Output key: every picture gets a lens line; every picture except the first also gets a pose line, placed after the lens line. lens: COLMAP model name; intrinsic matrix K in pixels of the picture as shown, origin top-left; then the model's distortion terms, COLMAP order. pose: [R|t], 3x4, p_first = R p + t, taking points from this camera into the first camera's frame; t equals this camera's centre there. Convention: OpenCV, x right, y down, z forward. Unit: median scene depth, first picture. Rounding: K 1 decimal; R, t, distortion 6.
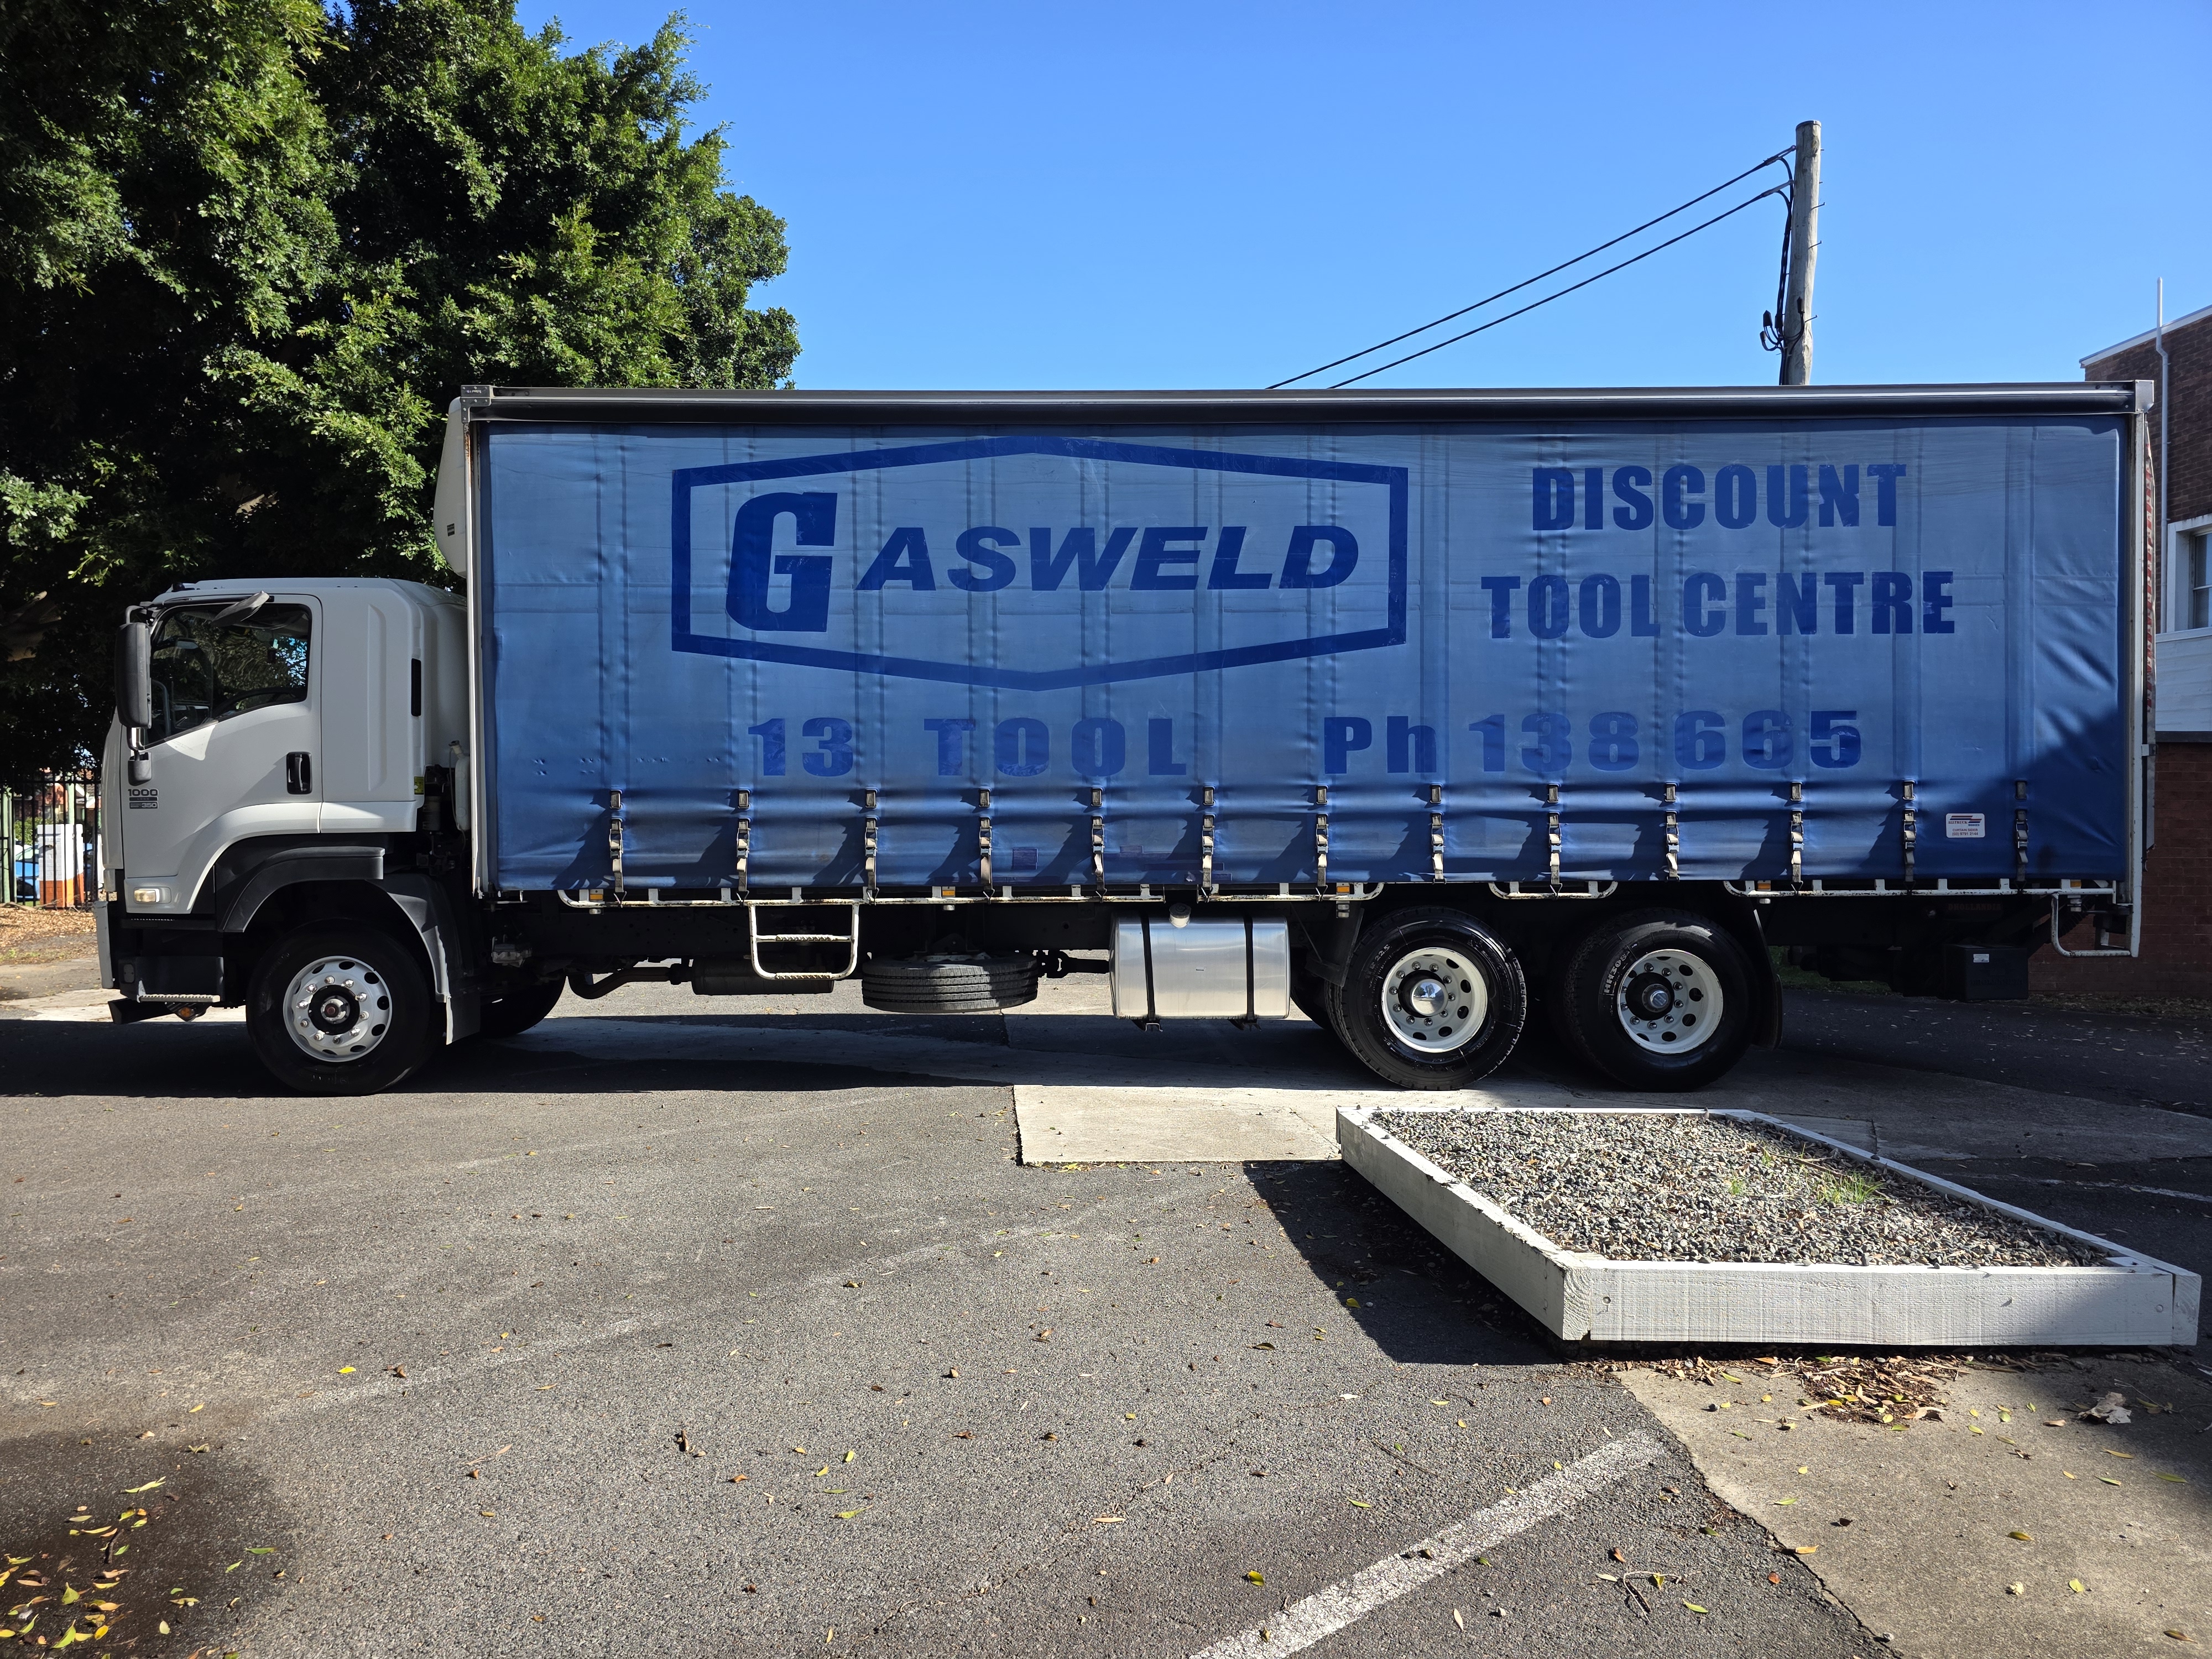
lens RADIAL K [[1509.3, 0, 1089.3], [0, 1509.3, 828.6], [0, 0, 1]] dist [0.071104, -0.051724]
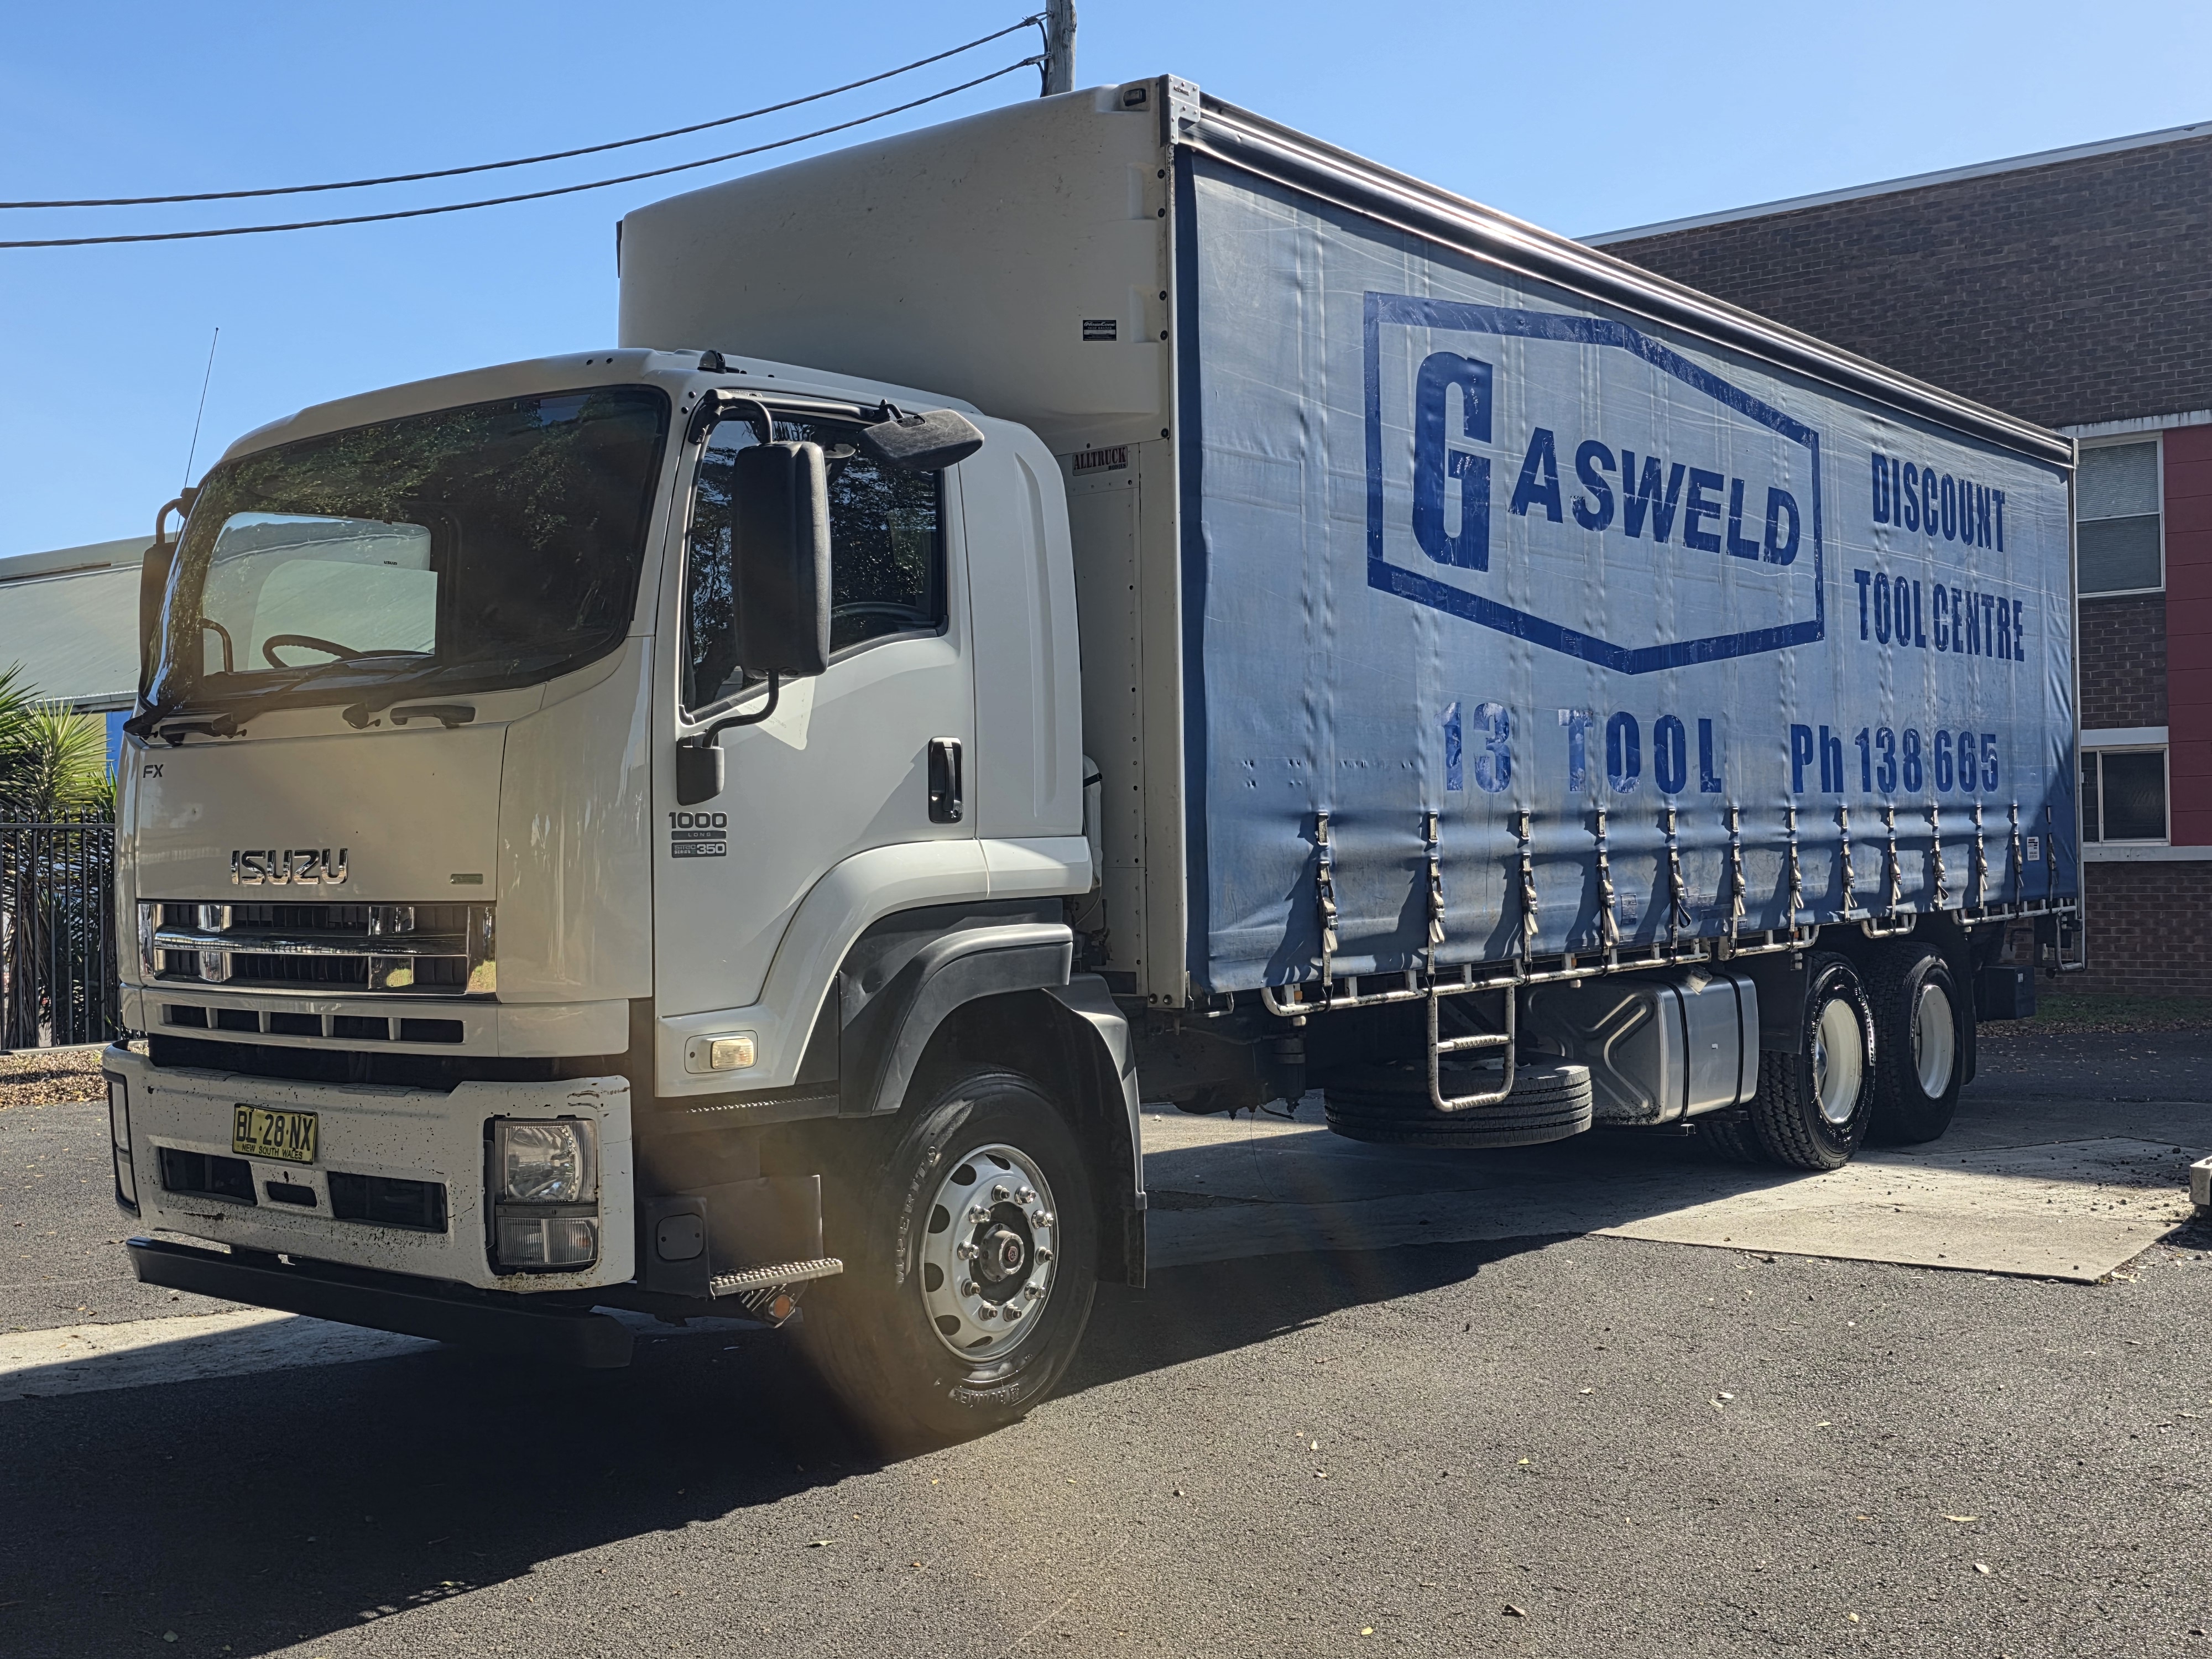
lens RADIAL K [[2390.1, 0, 1096.9], [0, 2390.1, 838.5], [0, 0, 1]] dist [0.061545, 0.000000]
pose [[0.625166, -0.007697, 0.780453, -1.086007], [0.026489, 0.999585, -0.011361, -0.007387], [-0.780042, 0.027776, 0.625111, 0.483411]]
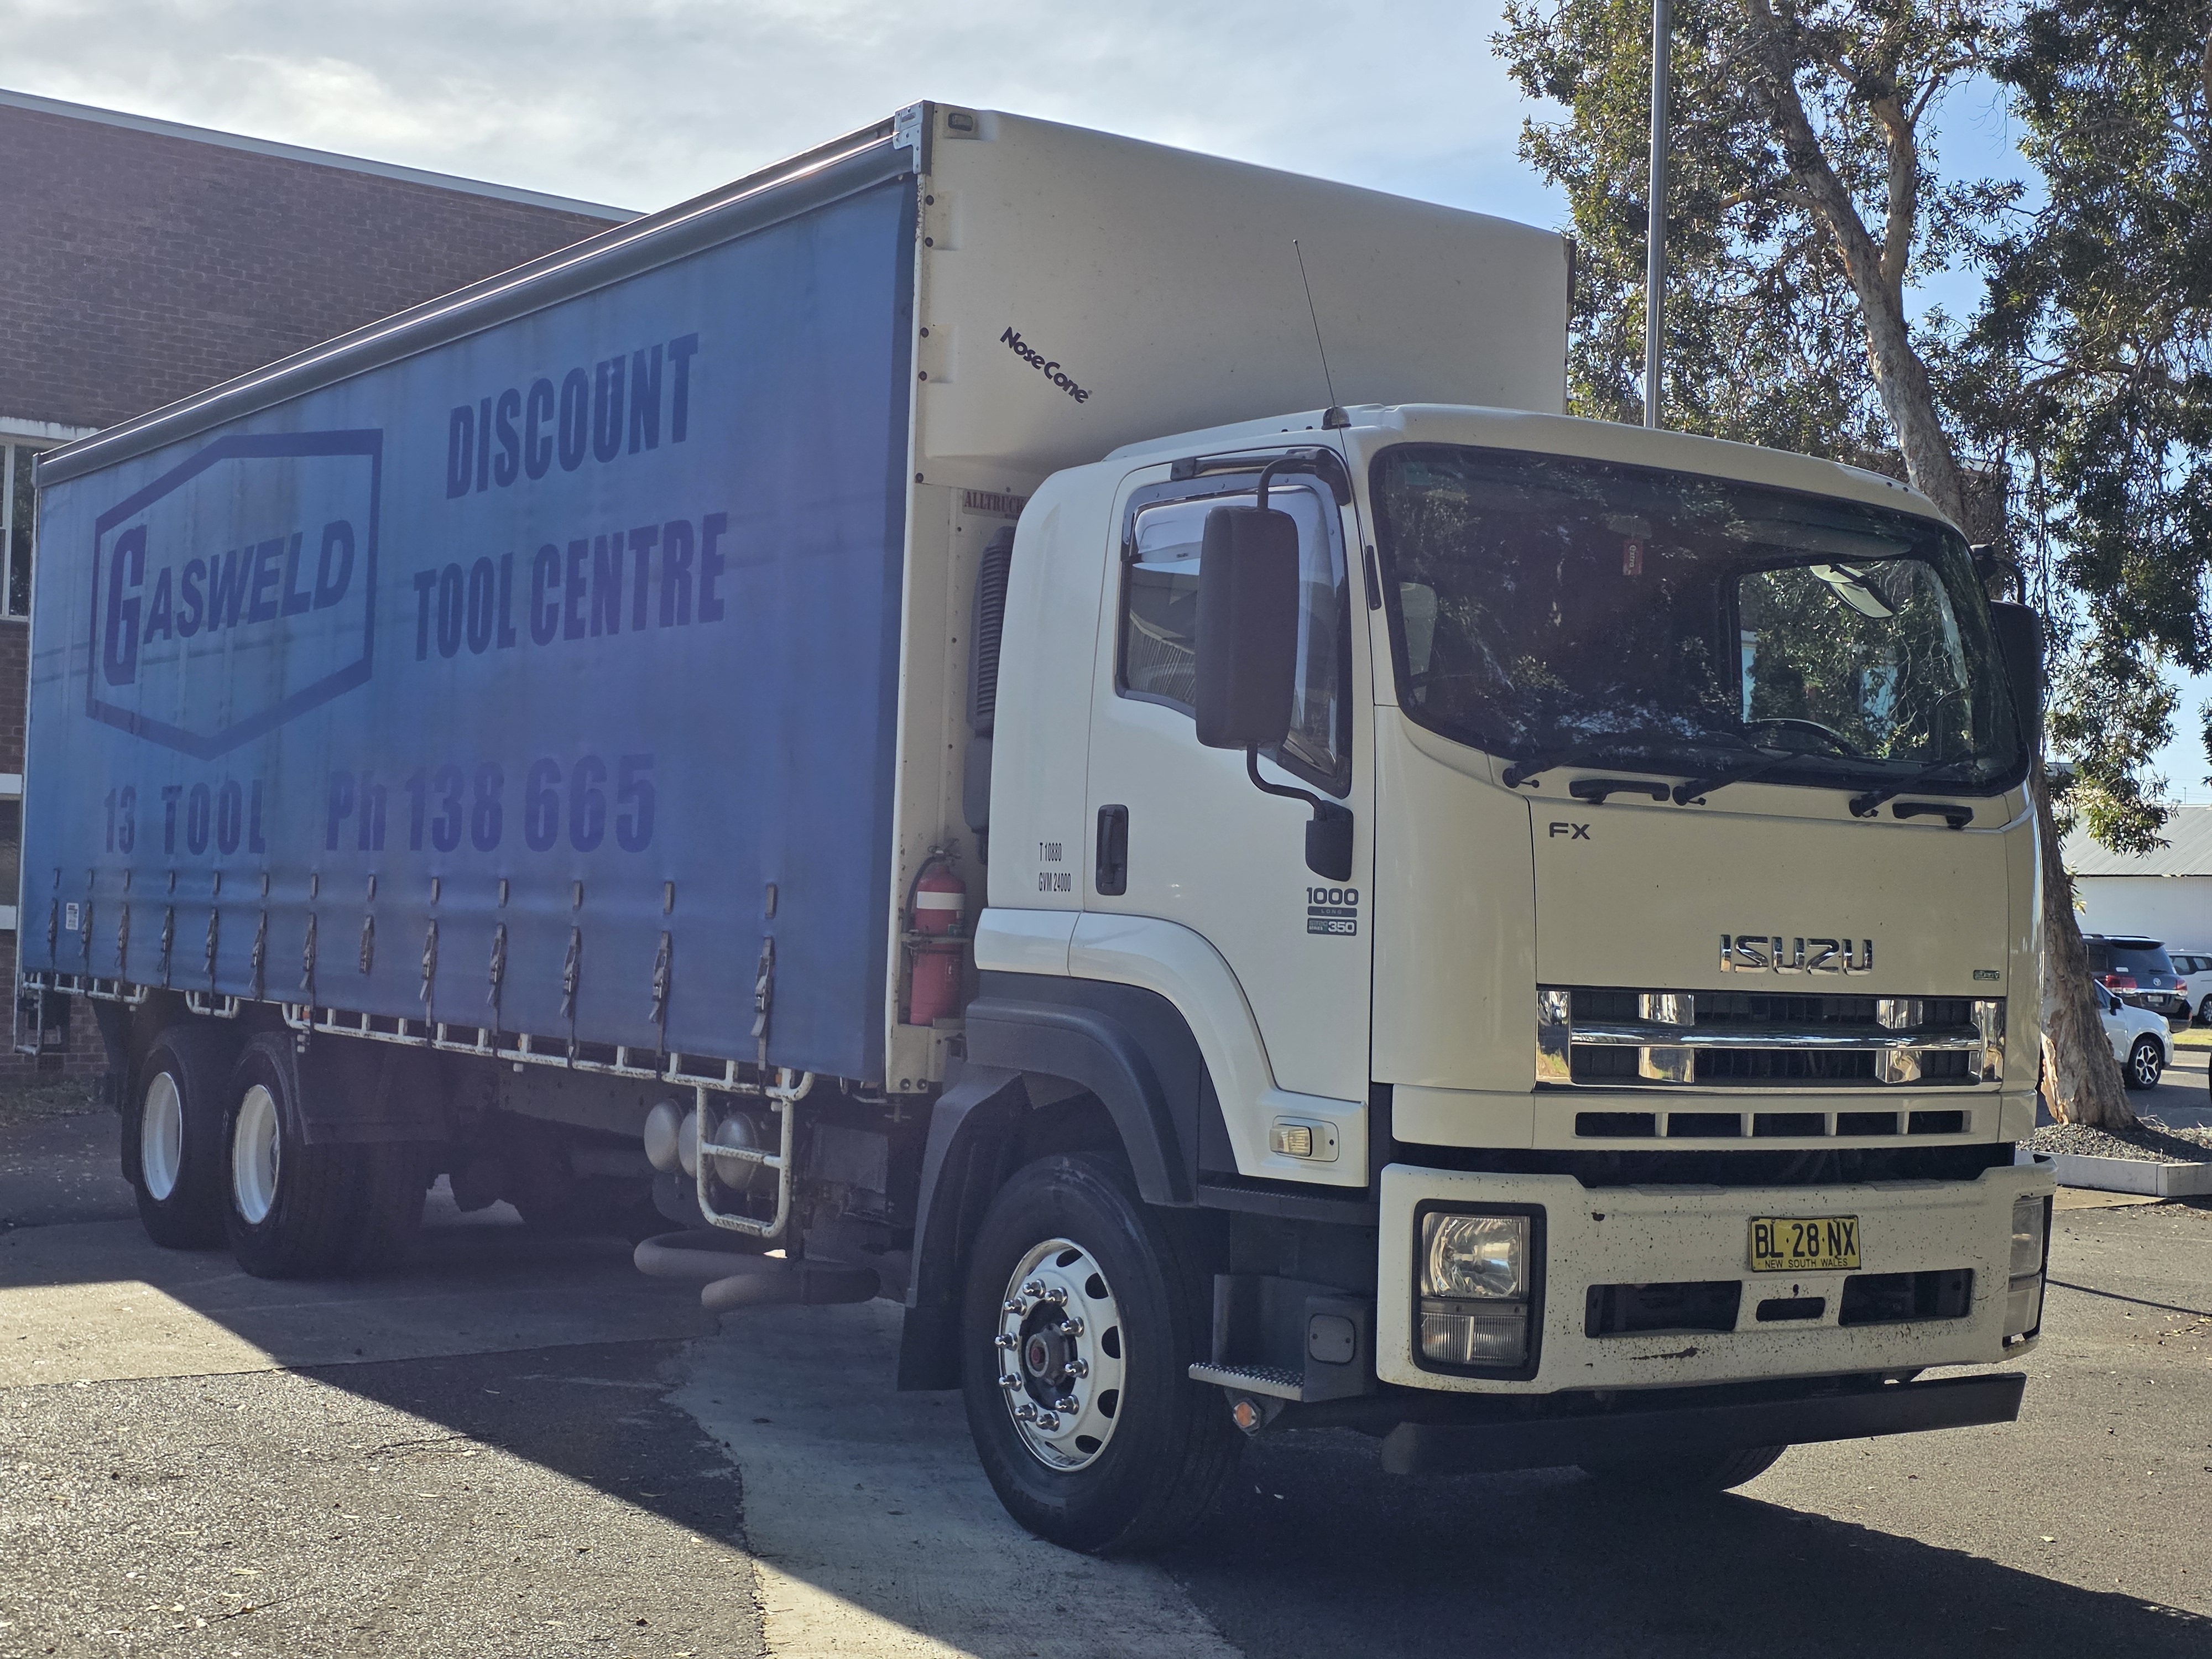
lens RADIAL K [[2962.7, 0, 1092.0], [0, 2962.7, 825.9], [0, 0, 1]] dist [0.117838, 0.000000]
pose [[-0.569824, 0.007661, 0.821731, -1.215154], [-0.020995, 0.999494, -0.023878, -0.022037], [-0.821498, -0.030859, -0.569375, 1.506895]]
